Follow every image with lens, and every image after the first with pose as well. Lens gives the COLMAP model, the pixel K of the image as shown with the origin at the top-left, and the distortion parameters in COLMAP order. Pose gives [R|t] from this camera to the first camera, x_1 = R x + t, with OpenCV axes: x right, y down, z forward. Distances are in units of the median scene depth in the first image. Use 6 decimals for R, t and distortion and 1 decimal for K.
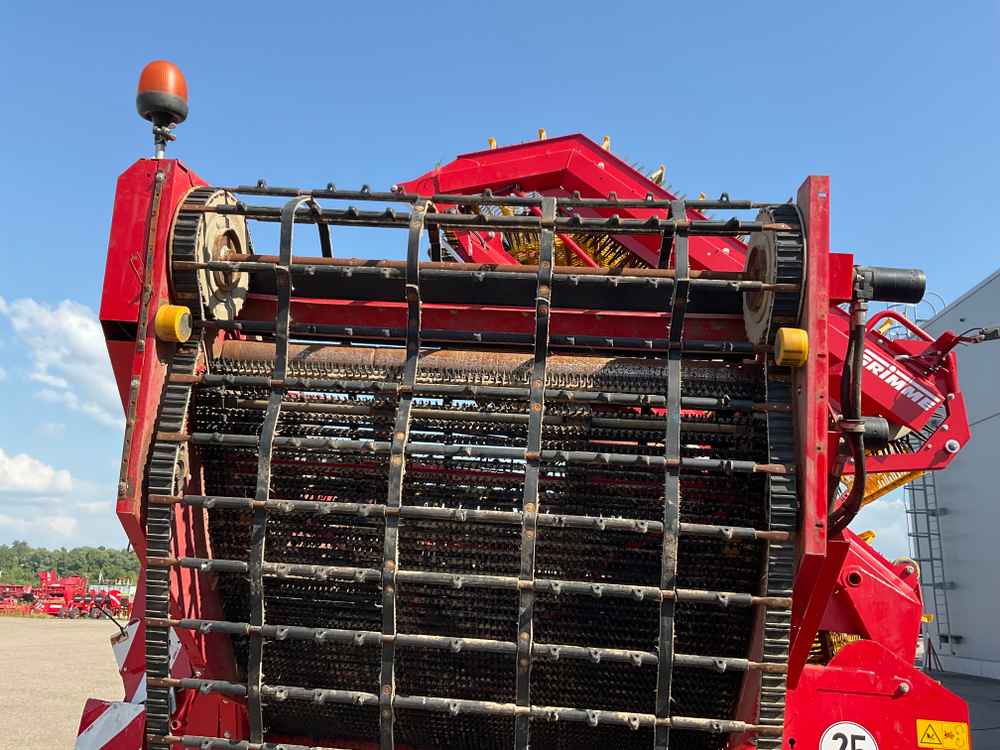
lens RADIAL K [[402.4, 0, 502.5], [0, 402.4, 376.8], [0, 0, 1]] dist [0.003109, -0.000696]
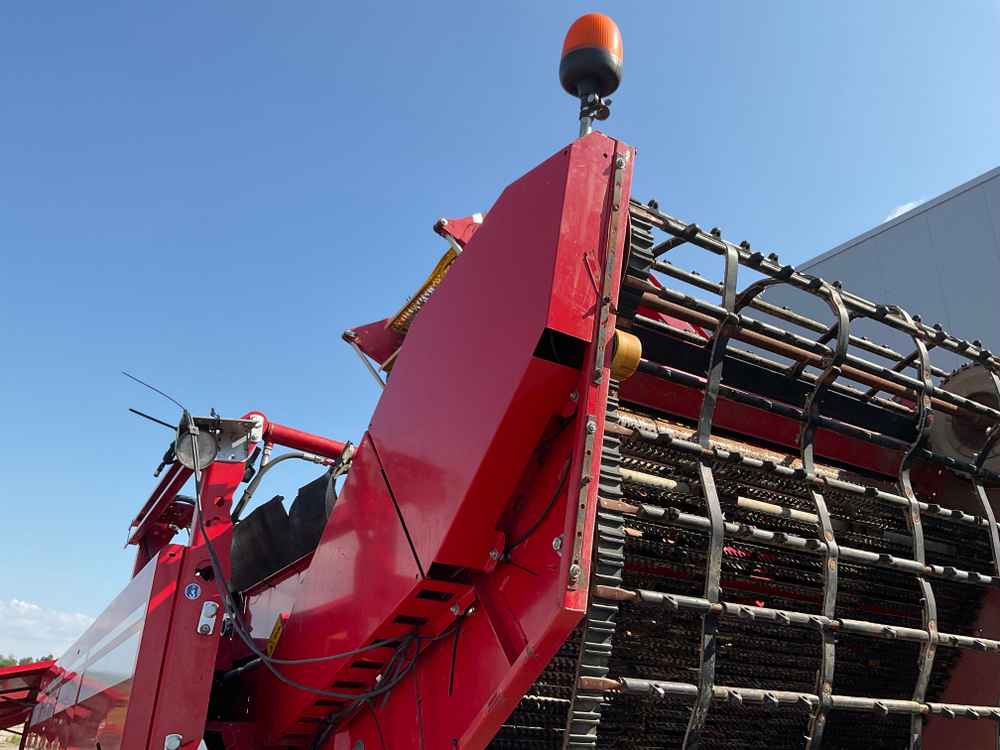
lens RADIAL K [[402.4, 0, 502.5], [0, 402.4, 376.8], [0, 0, 1]] dist [0.003109, -0.000696]
pose [[0.946689, 0.204857, 0.248625, -1.214569], [-0.196491, 0.978772, -0.058289, 0.000170], [-0.255288, 0.006329, 0.966844, 0.319360]]
